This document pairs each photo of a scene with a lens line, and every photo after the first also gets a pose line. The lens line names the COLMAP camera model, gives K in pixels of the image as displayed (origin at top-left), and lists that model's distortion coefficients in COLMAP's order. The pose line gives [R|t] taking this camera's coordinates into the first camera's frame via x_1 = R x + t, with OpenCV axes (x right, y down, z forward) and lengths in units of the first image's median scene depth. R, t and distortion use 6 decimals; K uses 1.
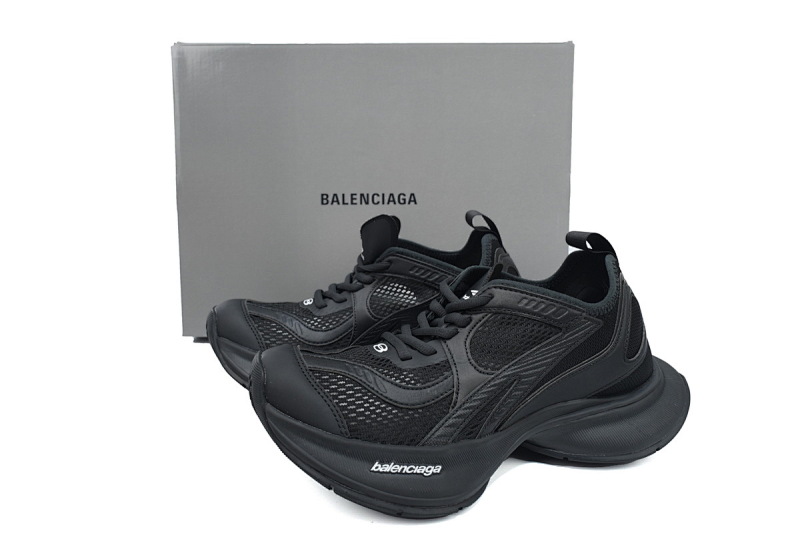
lens RADIAL K [[591.7, 0, 400.5], [0, 591.7, 264.3], [0, 0, 1]] dist [-0.062809, -0.003817]
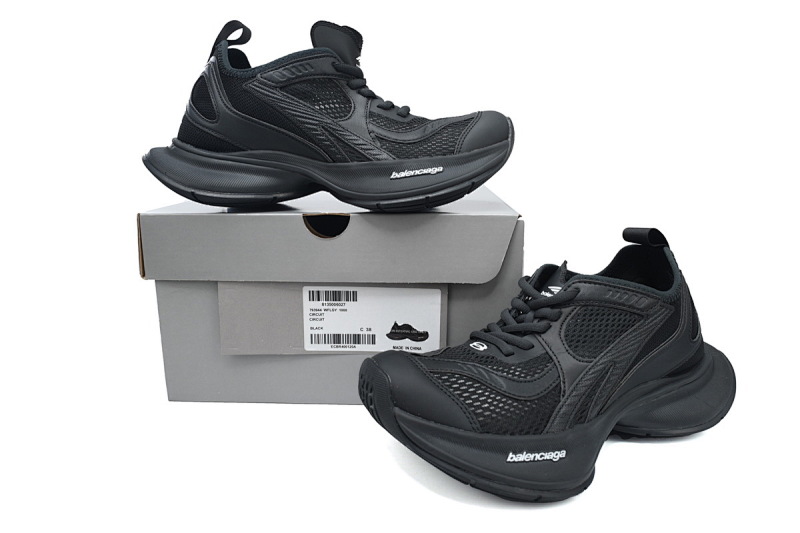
lens RADIAL K [[591.7, 0, 400.1], [0, 591.7, 265.7], [0, 0, 1]] dist [-0.062809, -0.003817]
pose [[0.988947, -0.051976, 0.138858, -0.330638], [0.052801, 0.998602, -0.002265, -0.005654], [-0.138546, 0.009572, 0.990310, -0.014387]]
